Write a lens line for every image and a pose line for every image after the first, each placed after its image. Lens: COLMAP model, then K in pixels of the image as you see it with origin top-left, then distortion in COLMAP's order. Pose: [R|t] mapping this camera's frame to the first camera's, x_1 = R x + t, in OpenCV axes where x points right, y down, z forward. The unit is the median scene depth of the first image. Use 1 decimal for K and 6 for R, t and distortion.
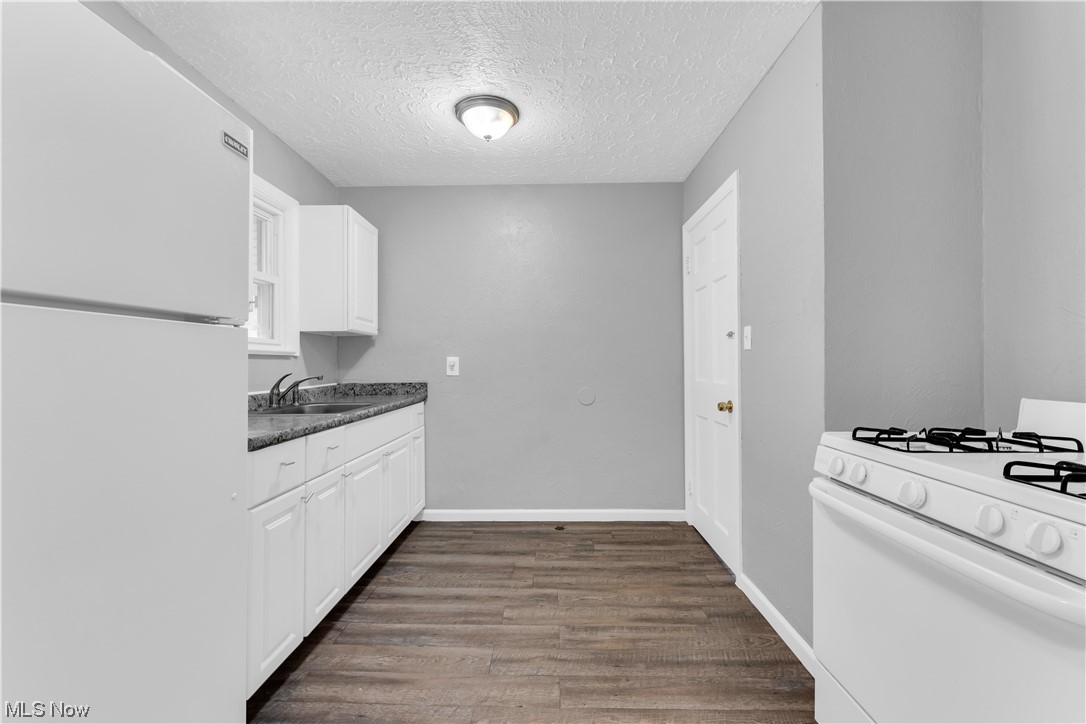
lens RADIAL K [[441.3, 0, 544.9], [0, 441.3, 363.1], [0, 0, 1]] dist [-0.000410, 0.000218]
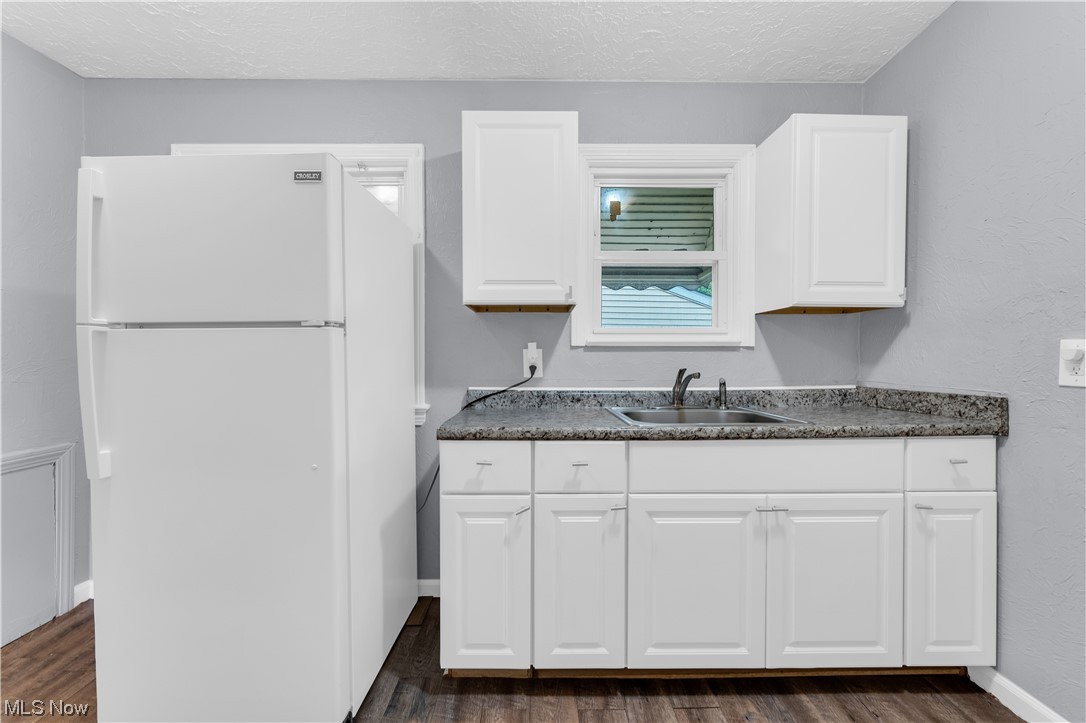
lens RADIAL K [[441.3, 0, 544.1], [0, 441.3, 363.9], [0, 0, 1]] dist [-0.000410, 0.000218]
pose [[0.026615, 0.017470, -0.999493, 0.242302], [0.004085, 0.999837, 0.017585, -0.000709], [0.999637, -0.004551, 0.026539, 0.742140]]
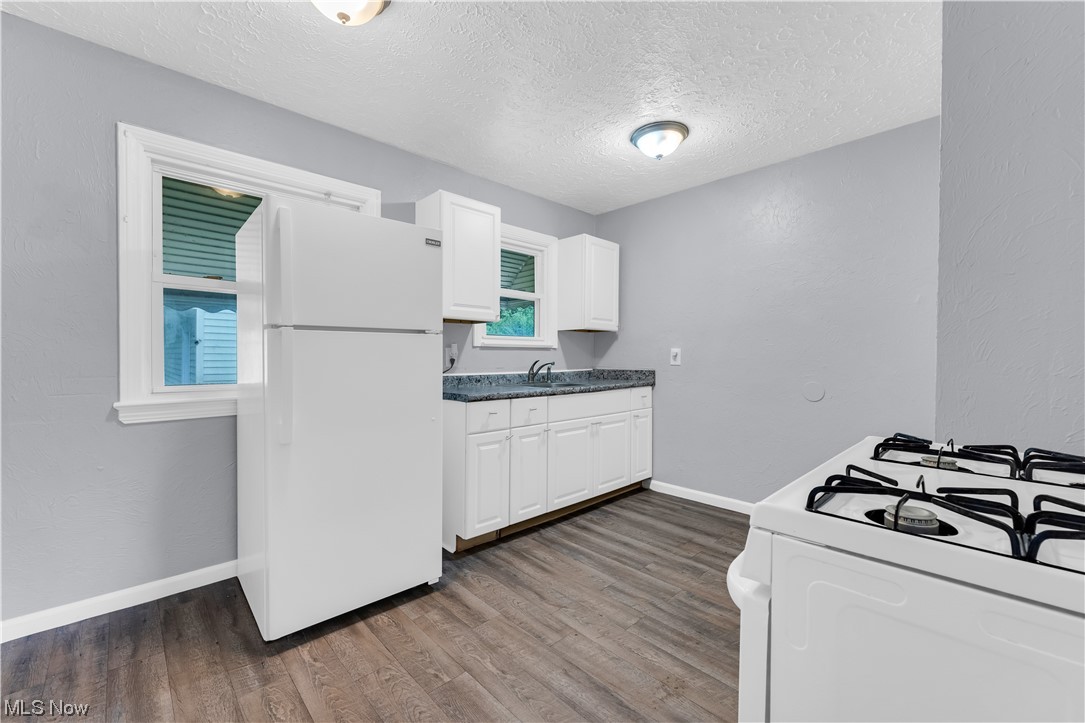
lens RADIAL K [[440.9, 0, 543.5], [0, 440.9, 362.2], [0, 0, 1]] dist [-0.000410, 0.000218]
pose [[0.706300, 0.018080, -0.707682, 0.489461], [-0.004960, 0.999776, 0.020593, -0.000108], [0.707896, -0.011035, 0.706231, -0.025235]]
